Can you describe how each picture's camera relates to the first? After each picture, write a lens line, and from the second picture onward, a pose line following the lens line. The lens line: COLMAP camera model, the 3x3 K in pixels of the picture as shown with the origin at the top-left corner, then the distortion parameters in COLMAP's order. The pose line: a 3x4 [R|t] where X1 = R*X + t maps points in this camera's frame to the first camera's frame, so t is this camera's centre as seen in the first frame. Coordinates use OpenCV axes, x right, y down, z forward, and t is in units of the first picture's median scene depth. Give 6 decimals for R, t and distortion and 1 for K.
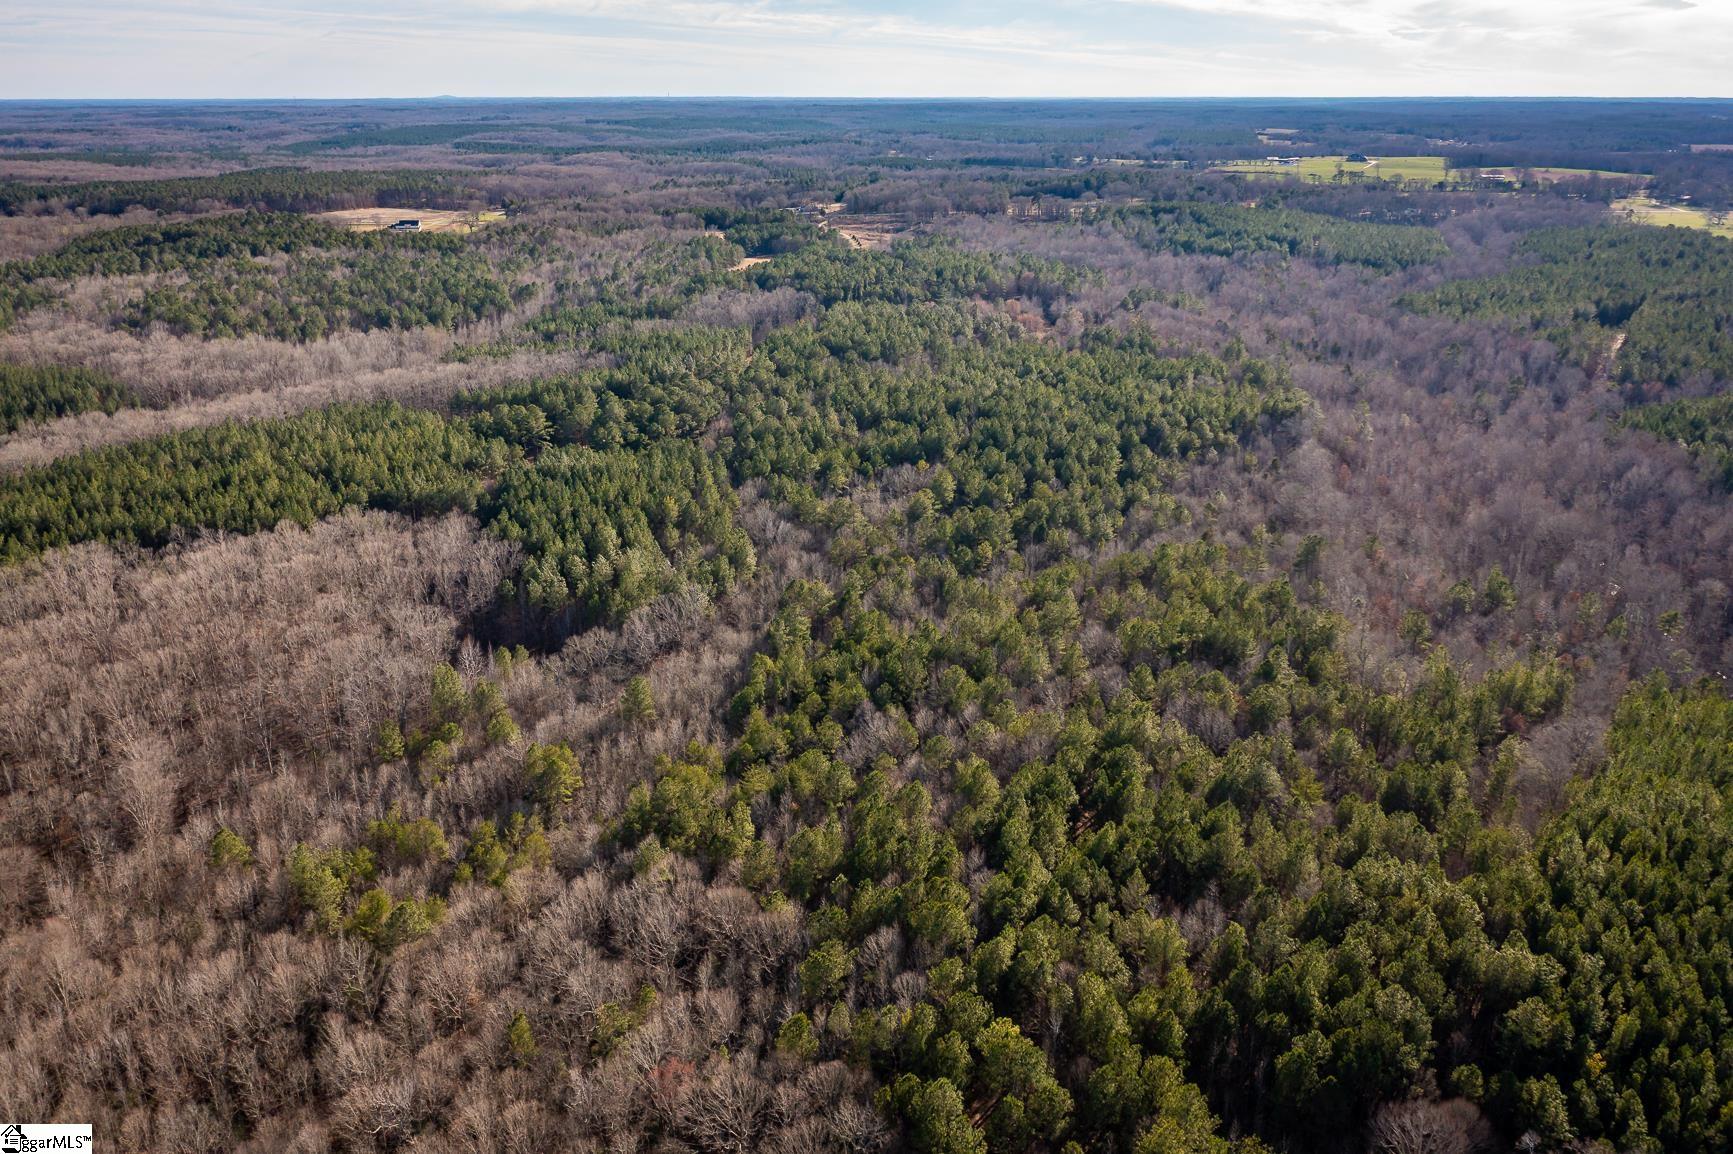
lens RADIAL K [[1411.4, 0, 866.5], [0, 1411.4, 577.0], [0, 0, 1]] dist [-0.009093, 0.008228]
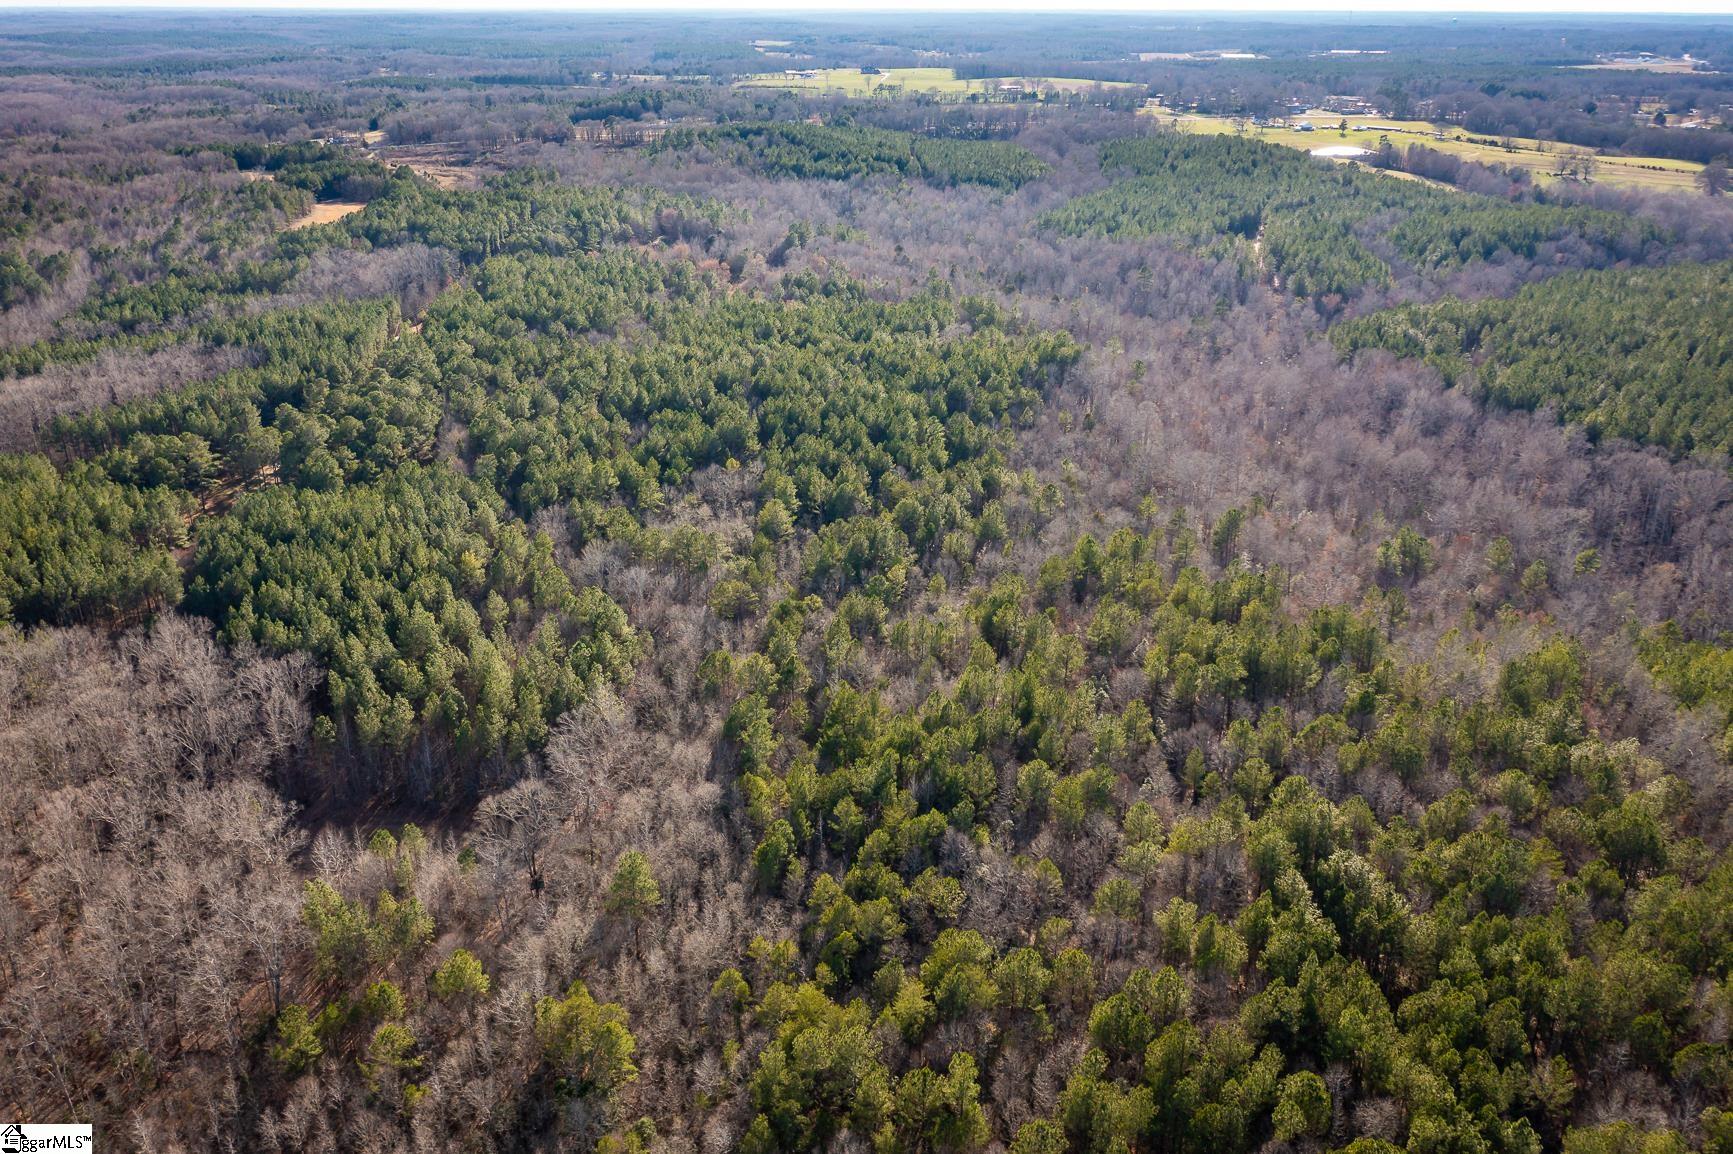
lens RADIAL K [[1411.4, 0, 866.5], [0, 1411.4, 577.0], [0, 0, 1]] dist [-0.009093, 0.008228]
pose [[0.935123, -0.130227, 0.329525, -0.101232], [0.111565, 0.990922, 0.075009, -0.040142], [-0.336302, -0.033379, 0.941163, 0.112741]]
